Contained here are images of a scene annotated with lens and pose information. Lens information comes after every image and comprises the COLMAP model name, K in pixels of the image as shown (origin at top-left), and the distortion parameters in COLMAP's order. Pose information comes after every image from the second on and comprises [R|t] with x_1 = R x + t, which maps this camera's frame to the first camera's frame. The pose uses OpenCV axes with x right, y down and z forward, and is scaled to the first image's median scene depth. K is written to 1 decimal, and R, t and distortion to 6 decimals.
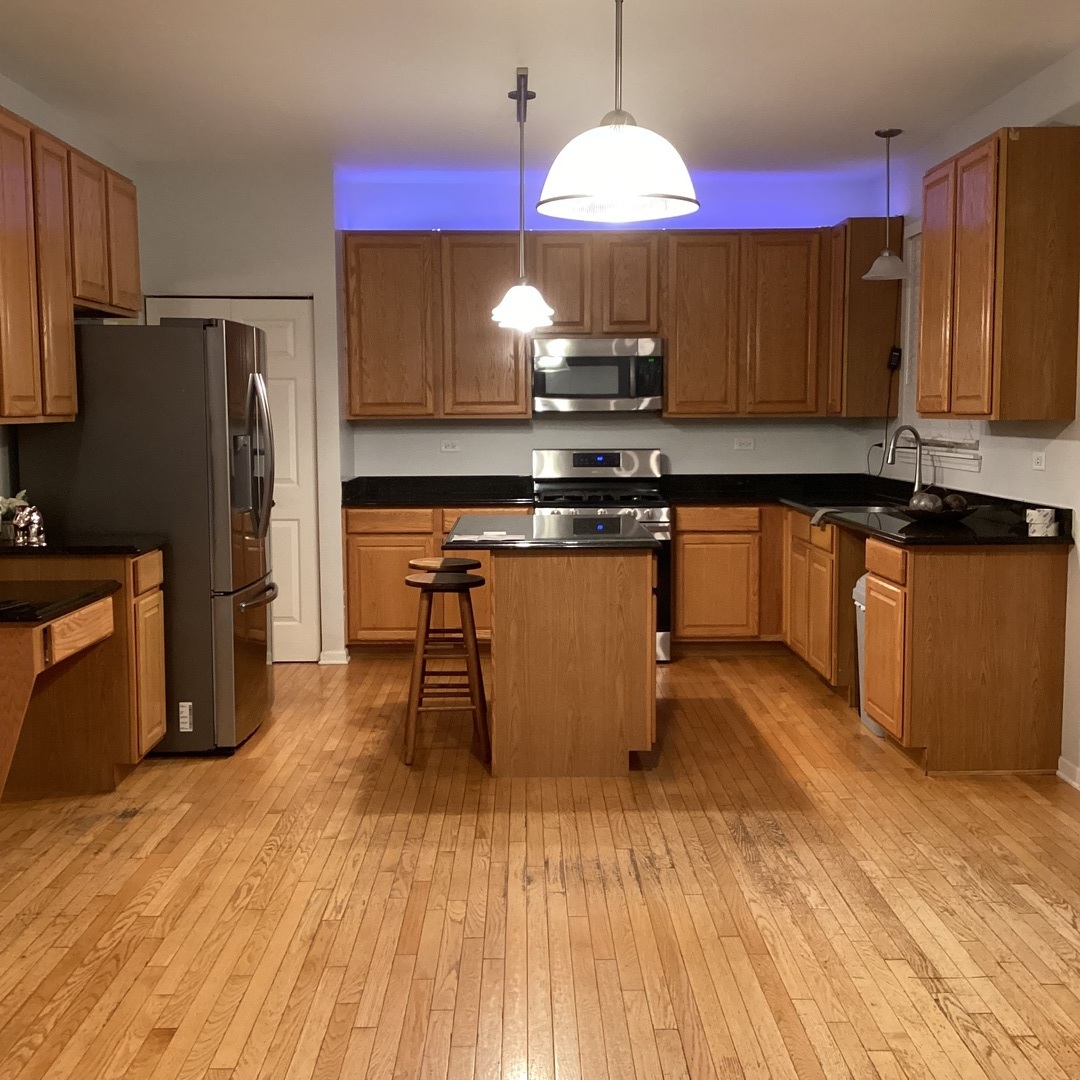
lens RADIAL K [[1305.3, 0, 540.0], [0, 1305.3, 540.0], [0, 0, 1]] dist [0.127478, -0.249934]
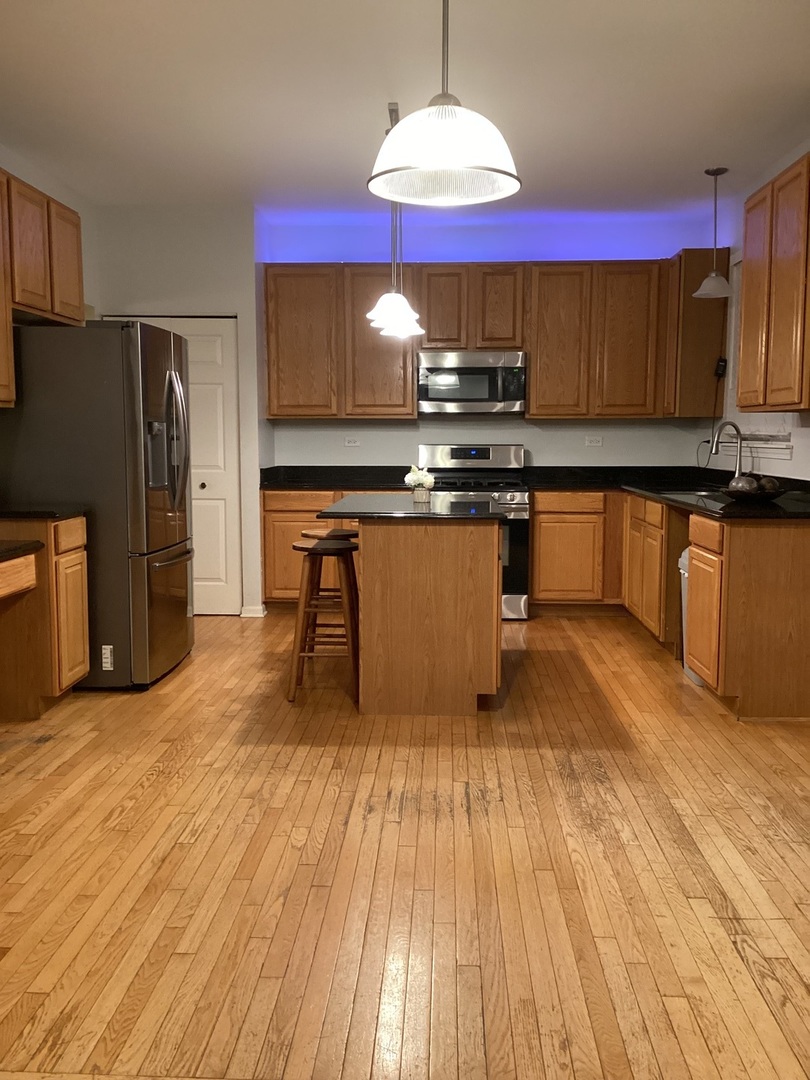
lens RADIAL K [[975.7, 0, 406.0], [0, 975.7, 542.6], [0, 0, 1]] dist [0.112338, -0.211196]
pose [[0.998515, 0.012057, -0.053133, 0.039568], [-0.011403, 0.999856, 0.012586, 0.013422], [0.053277, -0.011961, 0.998508, 0.107040]]
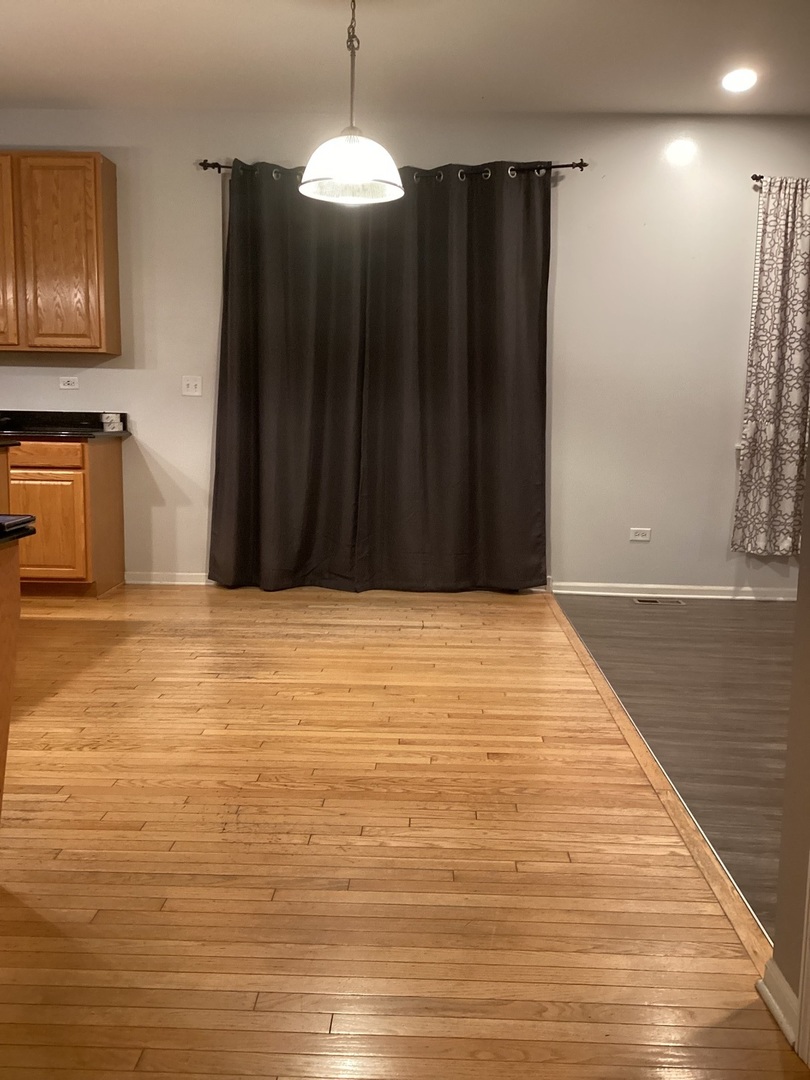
lens RADIAL K [[975.7, 0, 406.0], [0, 975.7, 542.6], [0, 0, 1]] dist [0.112338, -0.211196]
pose [[0.045089, -0.129319, 0.990577, -0.602550], [0.079920, 0.988875, 0.125459, 0.007295], [-0.995781, 0.073510, 0.054923, 0.482053]]
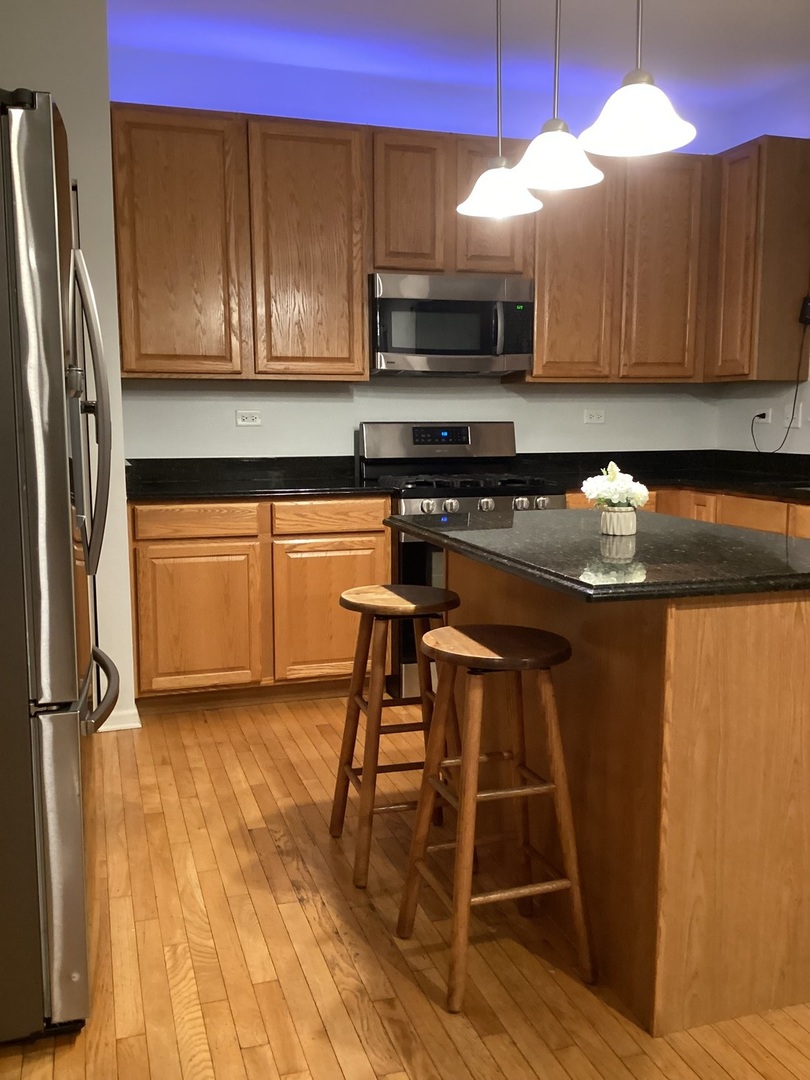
lens RADIAL K [[975.7, 0, 406.0], [0, 975.7, 542.6], [0, 0, 1]] dist [0.112338, -0.211196]
pose [[0.955123, -0.034702, 0.294170, -0.188716], [0.024969, 0.999011, 0.036778, -0.022505], [-0.295156, -0.027782, 0.955045, 0.532262]]
